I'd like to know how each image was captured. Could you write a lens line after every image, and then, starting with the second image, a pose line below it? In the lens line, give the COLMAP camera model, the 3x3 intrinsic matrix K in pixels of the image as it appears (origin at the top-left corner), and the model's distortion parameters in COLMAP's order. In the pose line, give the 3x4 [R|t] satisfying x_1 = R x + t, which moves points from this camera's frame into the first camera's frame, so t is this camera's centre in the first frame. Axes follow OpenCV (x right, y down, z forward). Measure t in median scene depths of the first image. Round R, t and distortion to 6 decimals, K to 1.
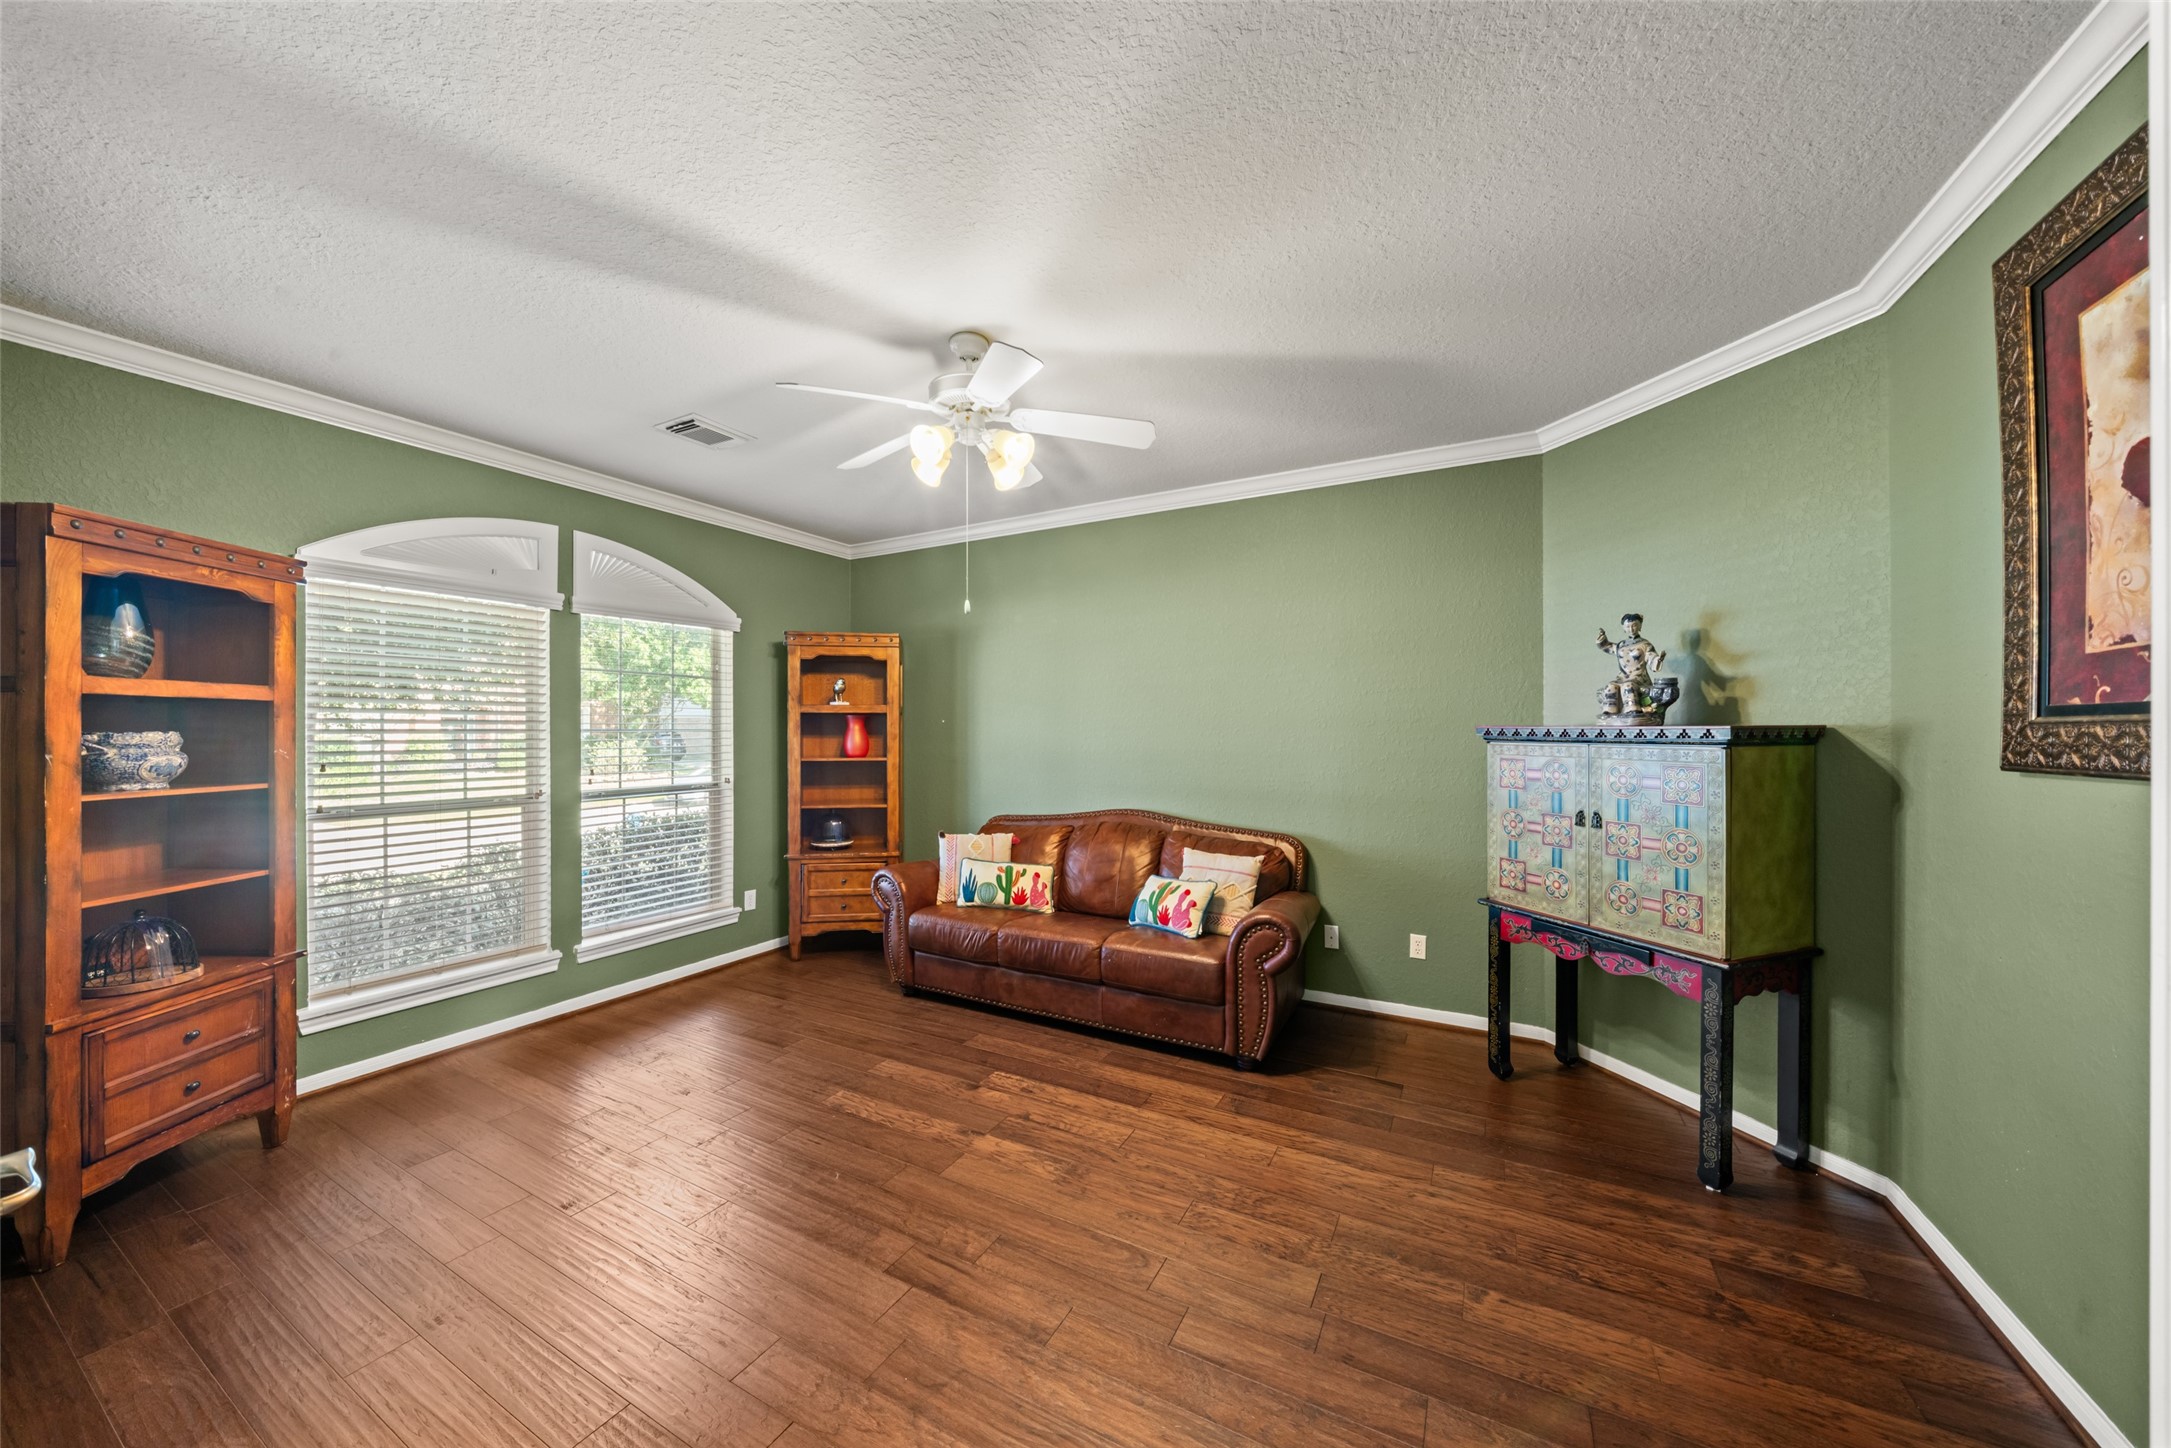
lens RADIAL K [[756.4, 0, 1072.4], [0, 756.4, 727.1], [0, 0, 1]] dist [-0.008350, -0.000243]
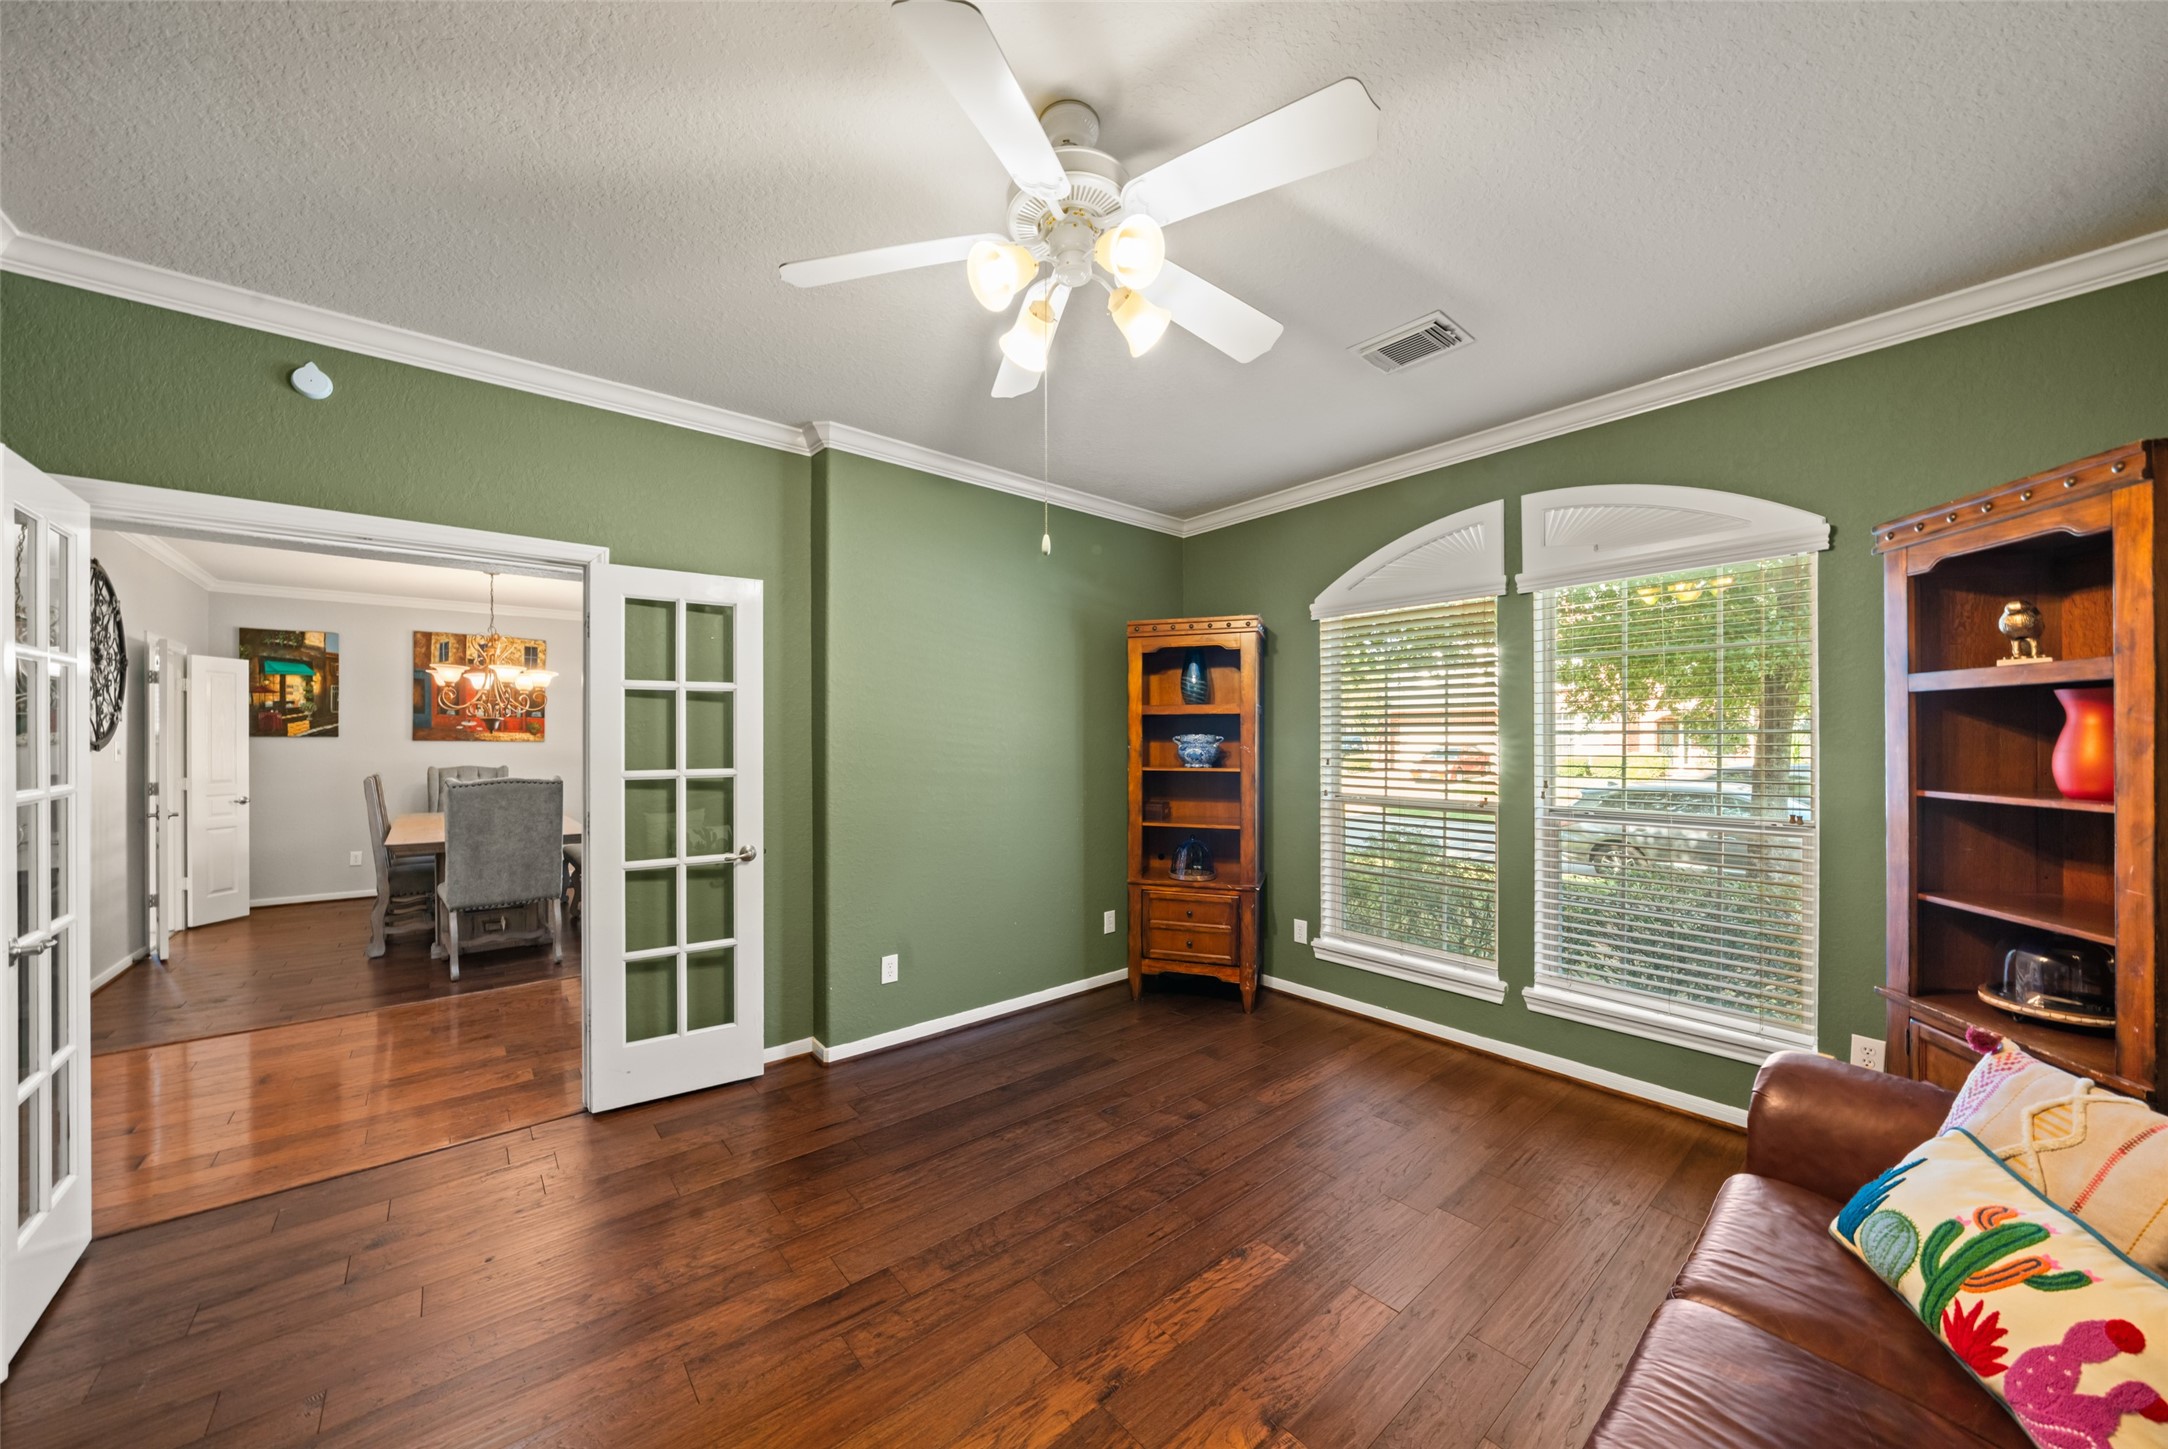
lens RADIAL K [[755.3, 0, 1070.6], [0, 755.3, 734.1], [0, 0, 1]] dist [-0.008350, -0.000243]
pose [[-0.361398, 0.002550, -0.932408, 0.339193], [0.009631, 0.999953, -0.000998, 0.002643], [0.932362, -0.009341, -0.361405, 0.899248]]
